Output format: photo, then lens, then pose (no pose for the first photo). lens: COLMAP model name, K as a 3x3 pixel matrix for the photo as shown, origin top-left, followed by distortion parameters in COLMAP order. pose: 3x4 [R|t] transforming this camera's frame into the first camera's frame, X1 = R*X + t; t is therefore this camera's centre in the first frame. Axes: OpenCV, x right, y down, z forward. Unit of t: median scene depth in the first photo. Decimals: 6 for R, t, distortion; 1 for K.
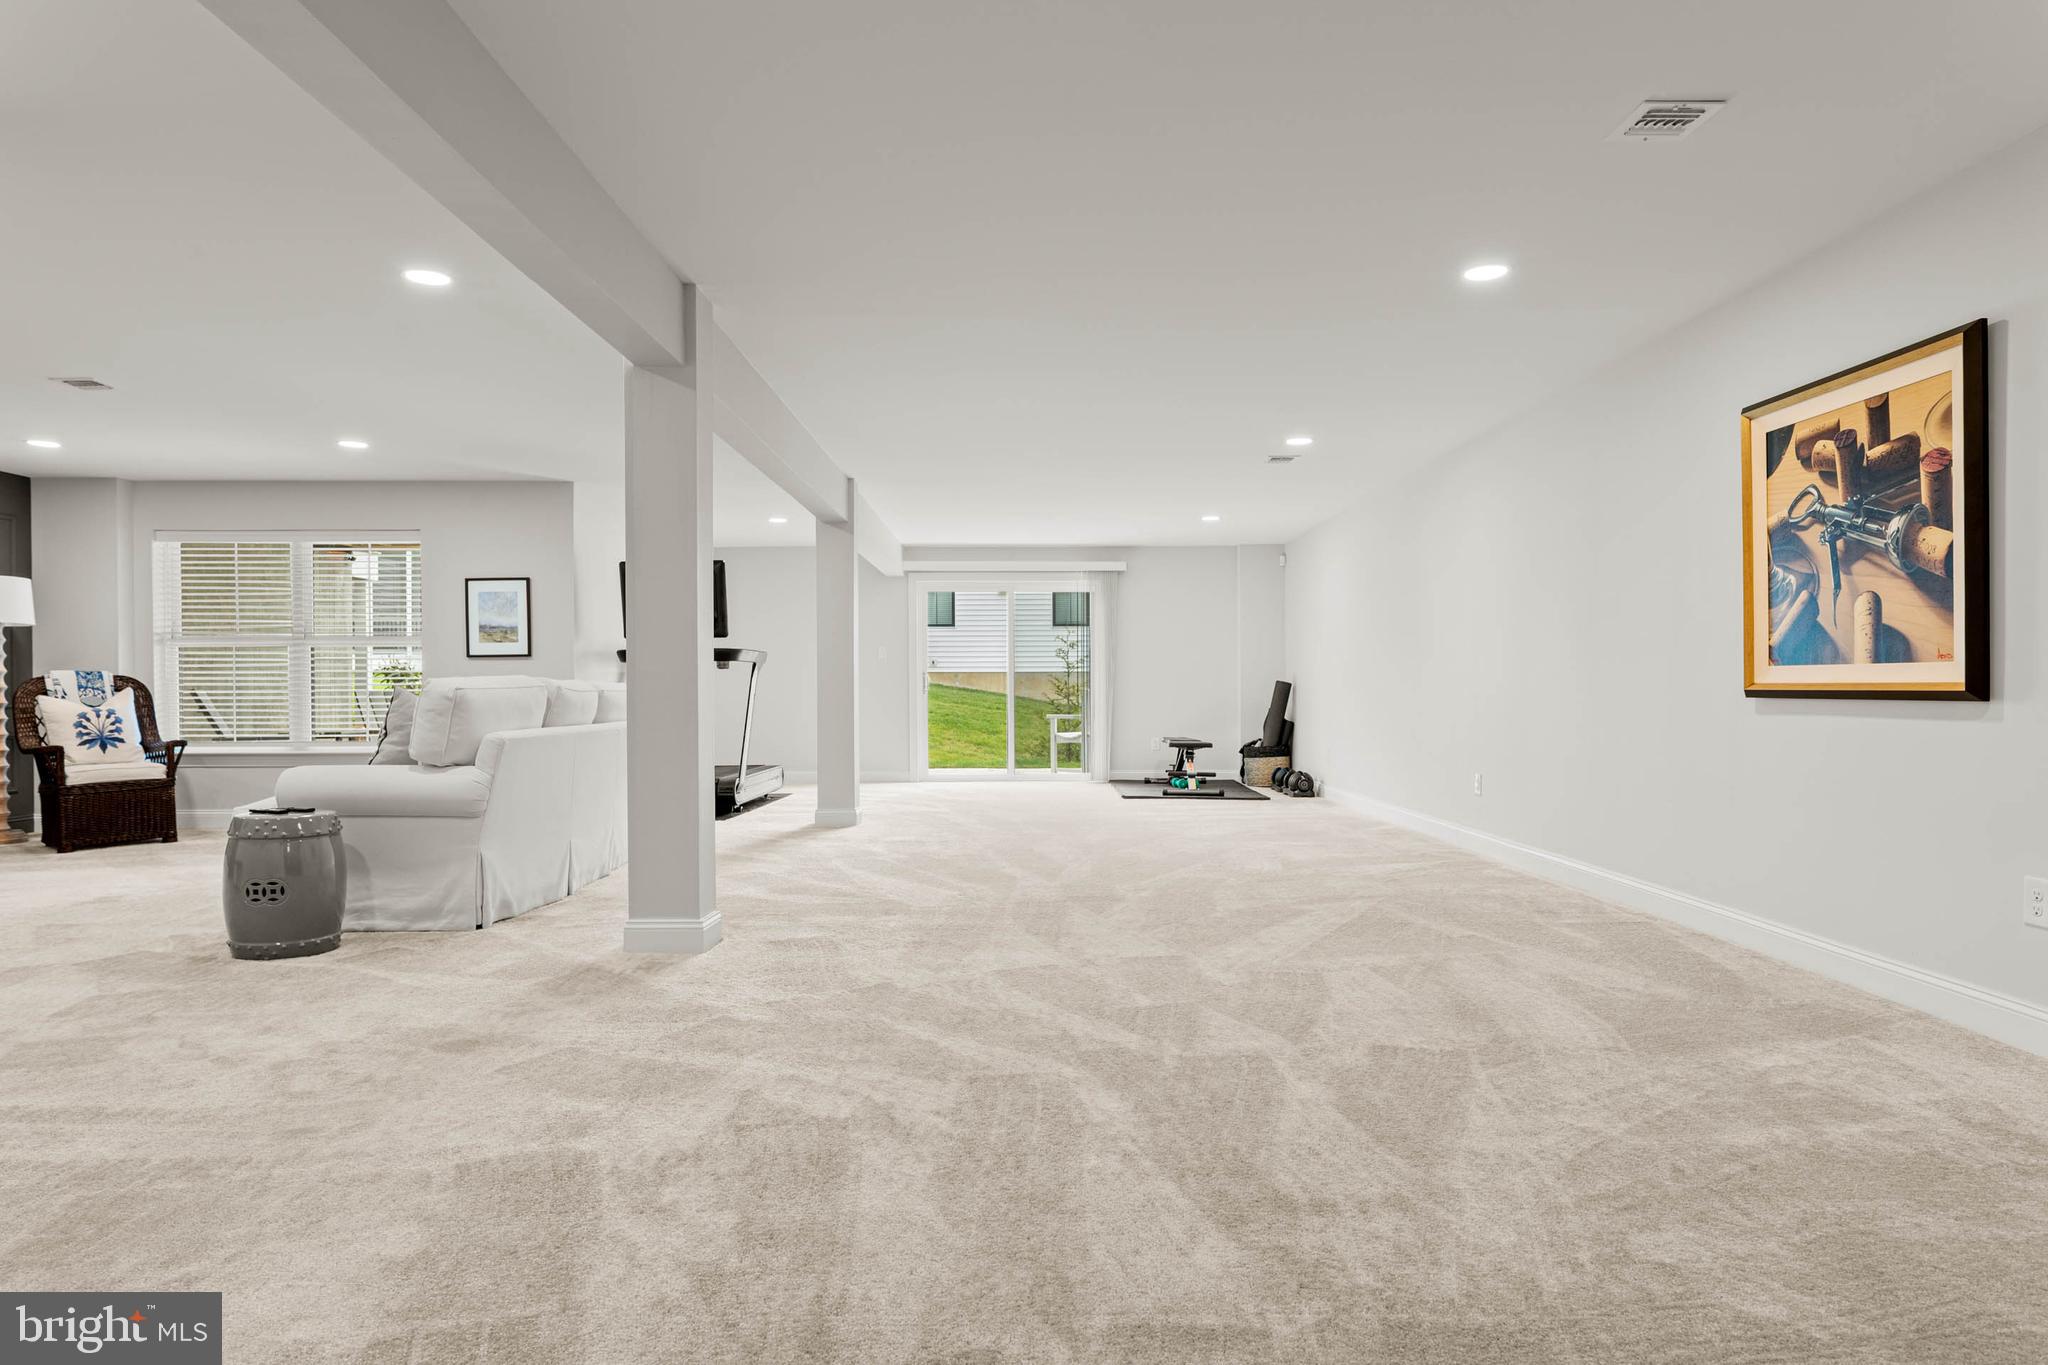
lens RADIAL K [[1176.8, 0, 1022.1], [0, 1176.8, 697.3], [0, 0, 1]] dist [0.000025, 0.001613]
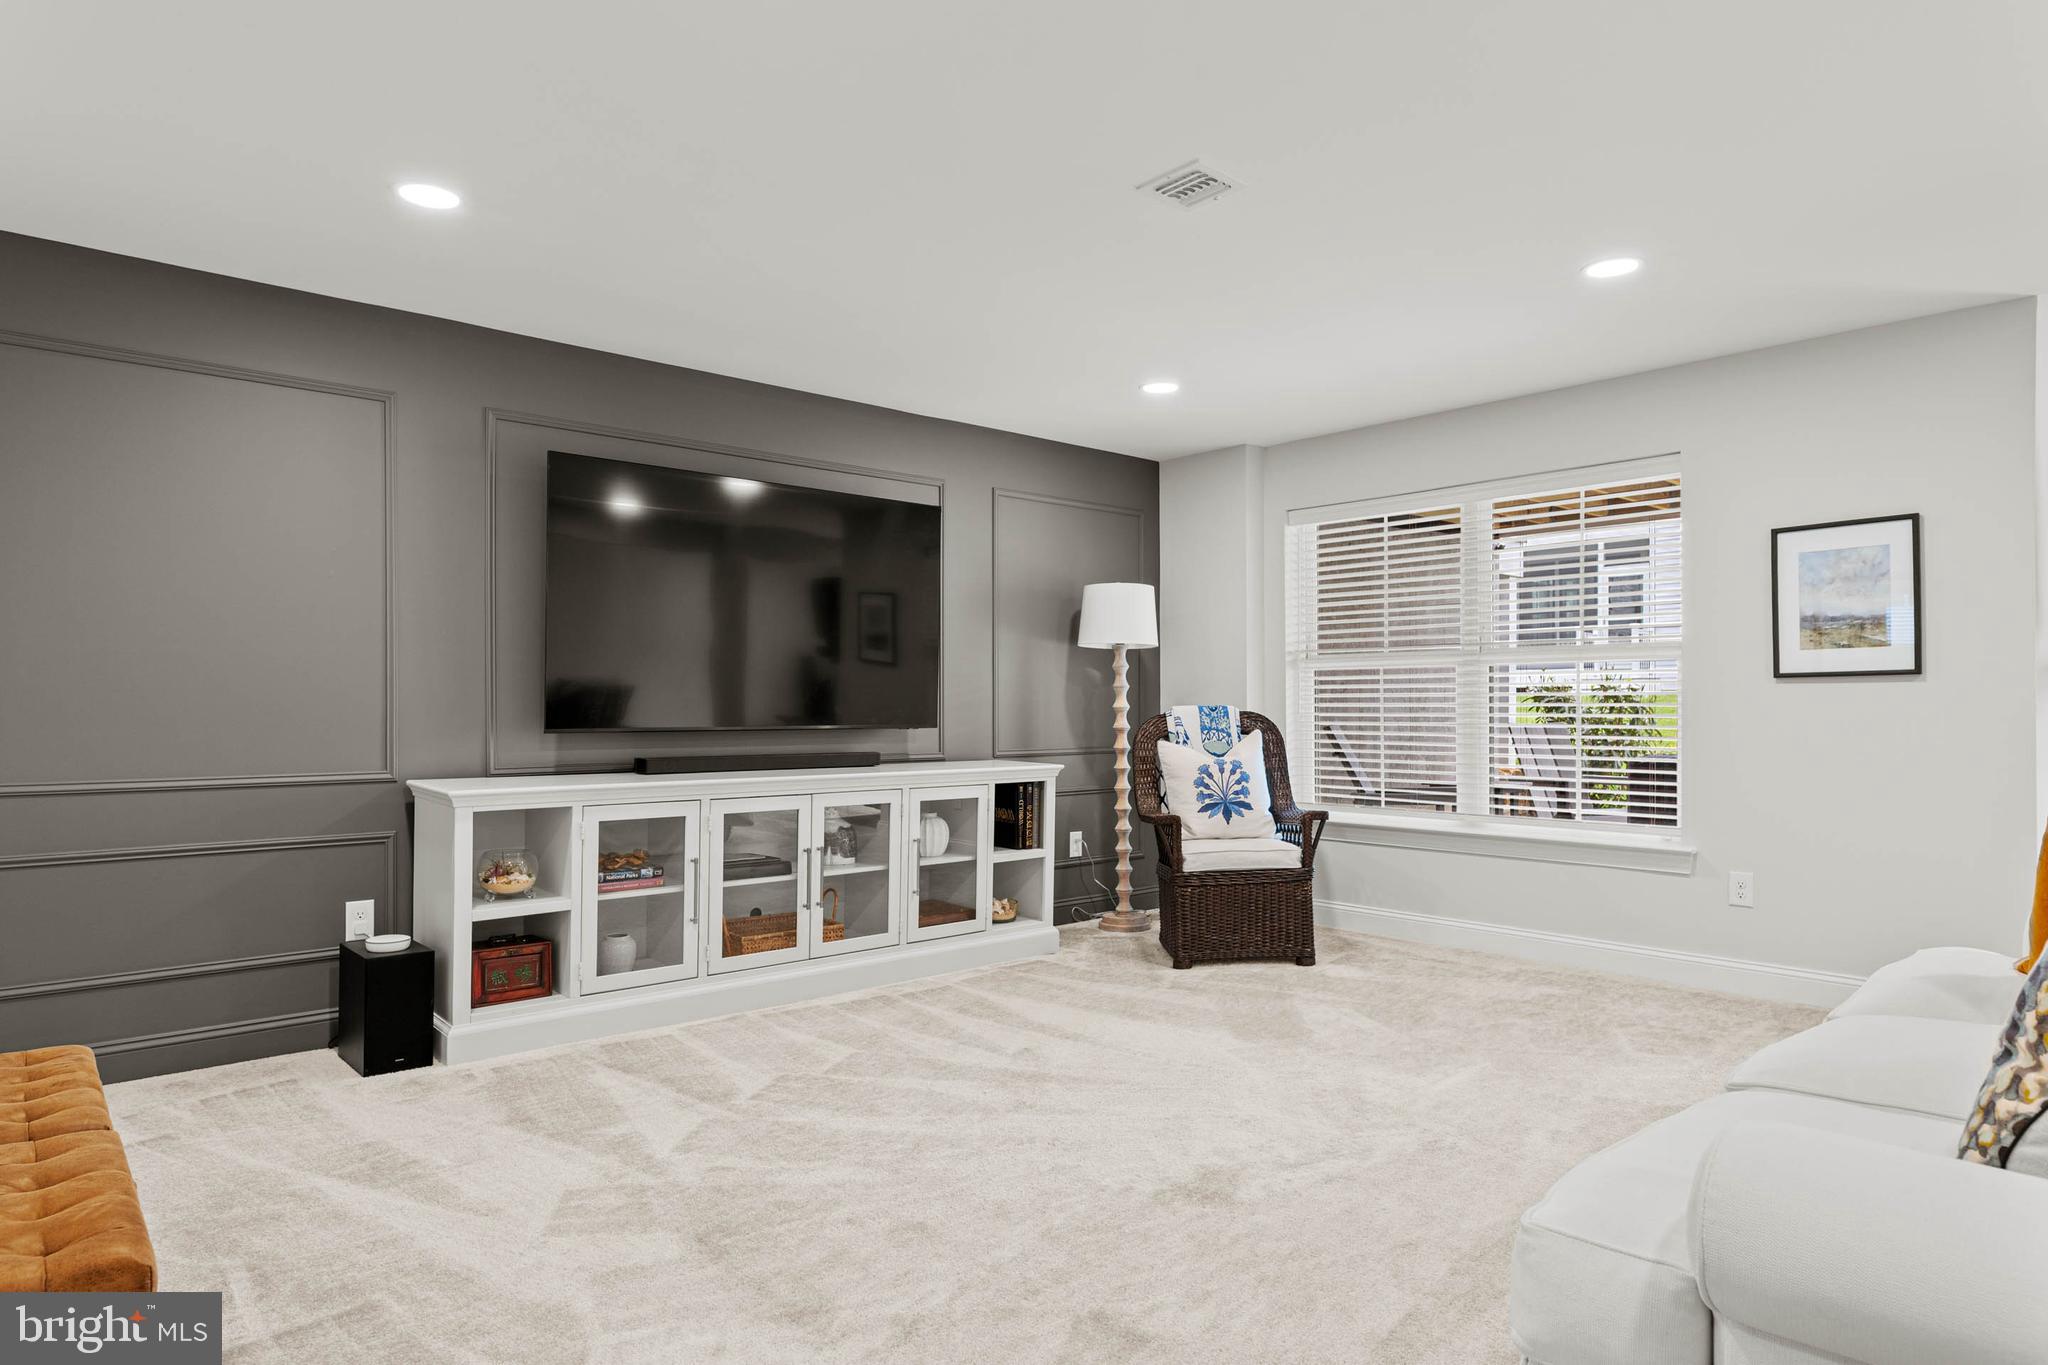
lens RADIAL K [[1176.8, 0, 1028.1], [0, 1176.8, 711.9], [0, 0, 1]] dist [0.000025, 0.001613]
pose [[0.663258, 0.004740, -0.748376, -0.303918], [-0.004854, 0.999986, 0.002032, -0.018577], [0.748375, 0.002285, 0.663272, 0.405364]]
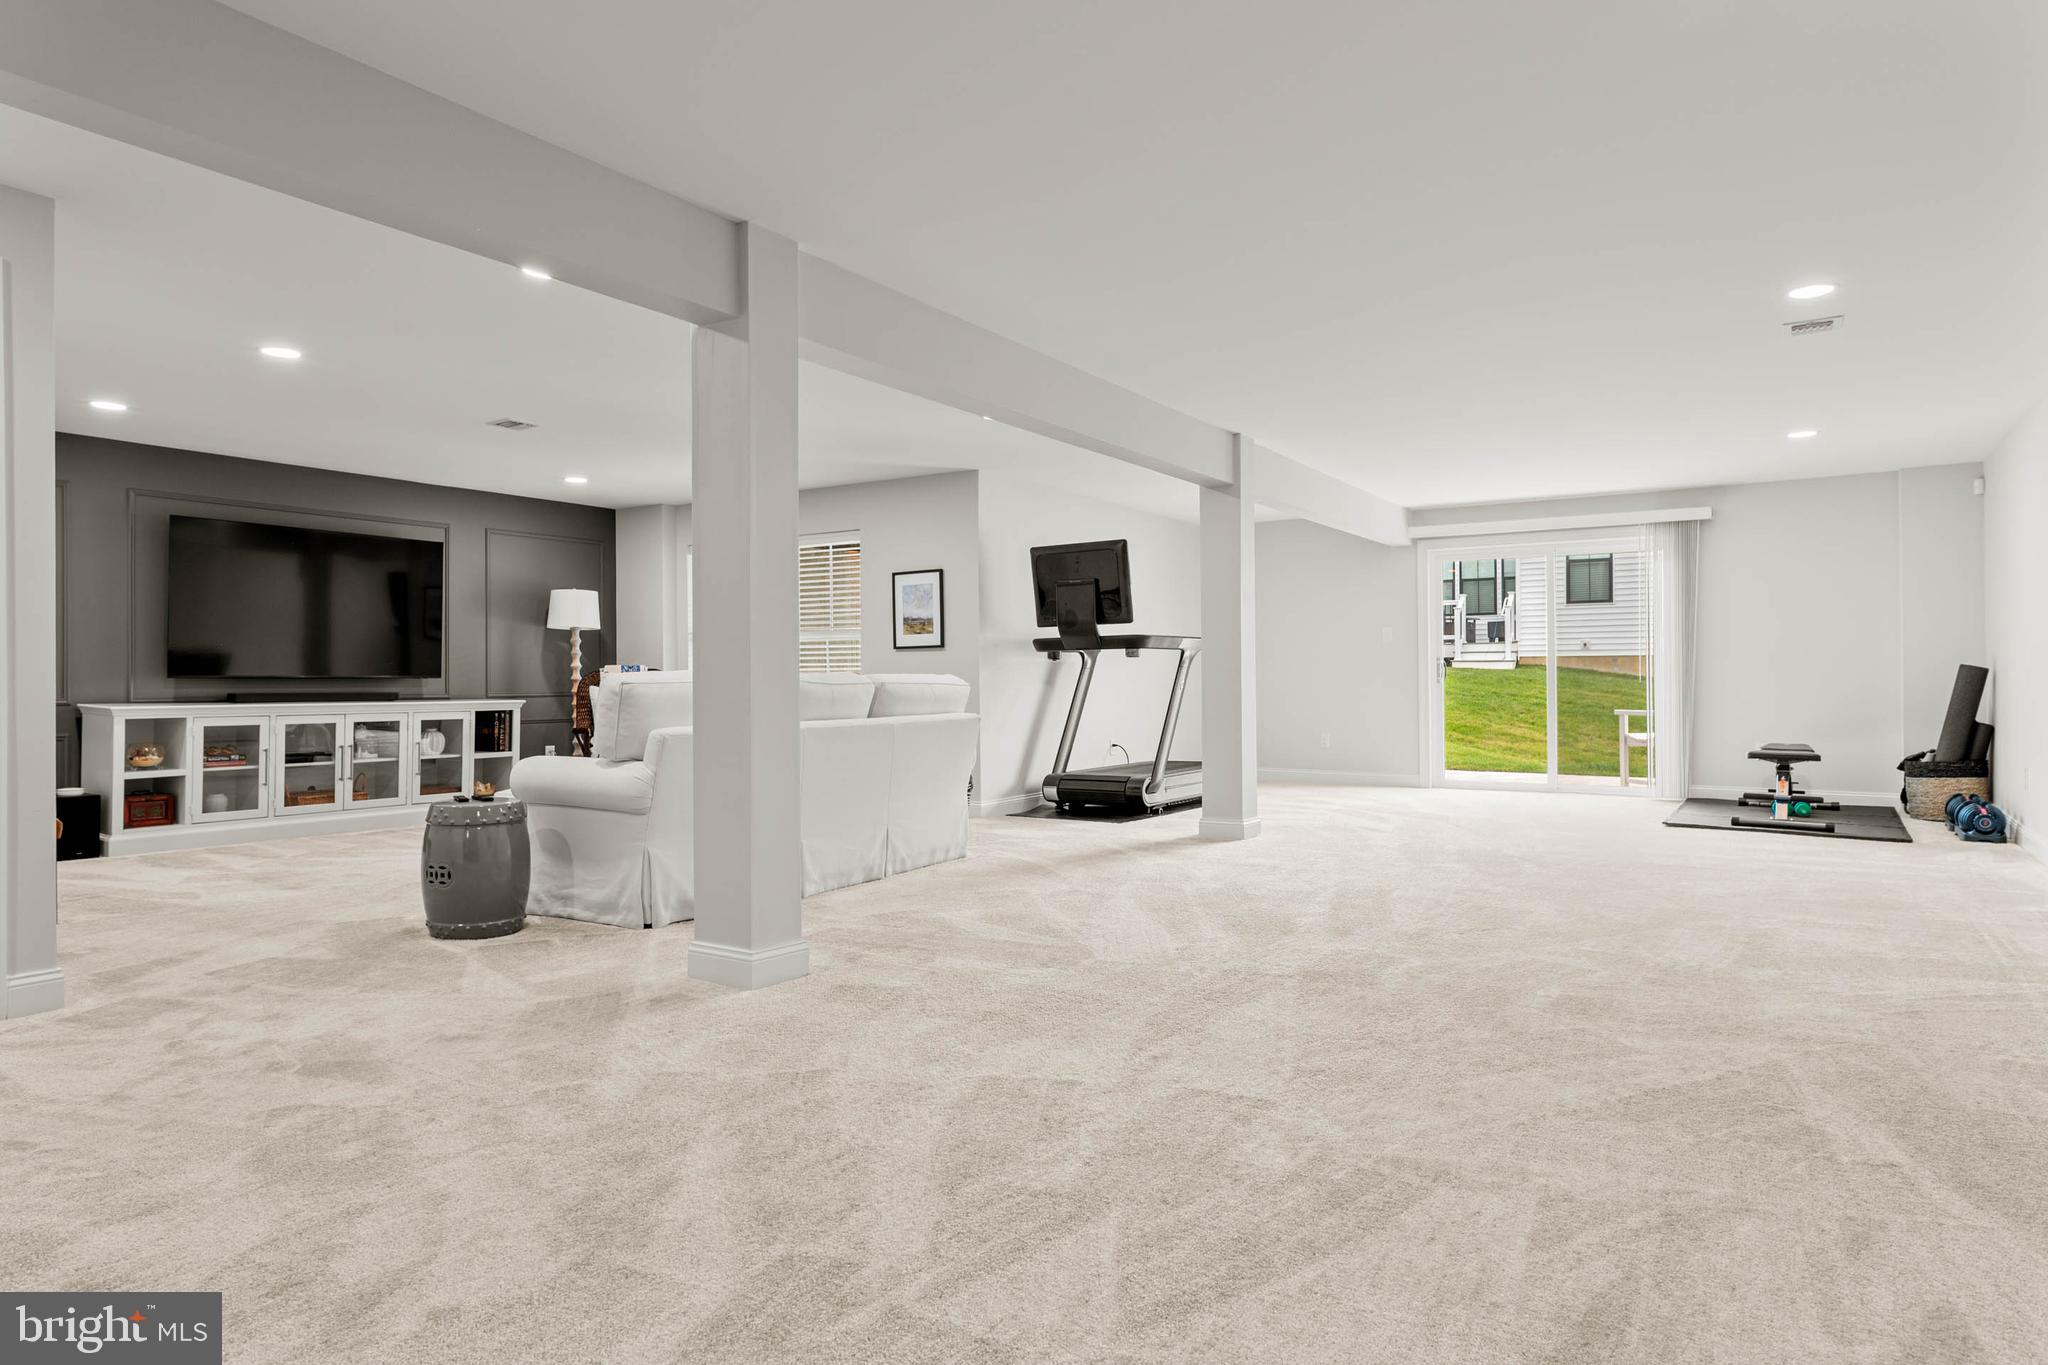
lens RADIAL K [[1176.8, 0, 1022.3], [0, 1176.8, 670.6], [0, 0, 1]] dist [0.000025, 0.001613]
pose [[0.836465, -0.004761, -0.548000, 0.194193], [-0.000849, 0.999950, -0.009983, -0.004895], [0.548020, 0.008815, 0.836419, 0.200173]]
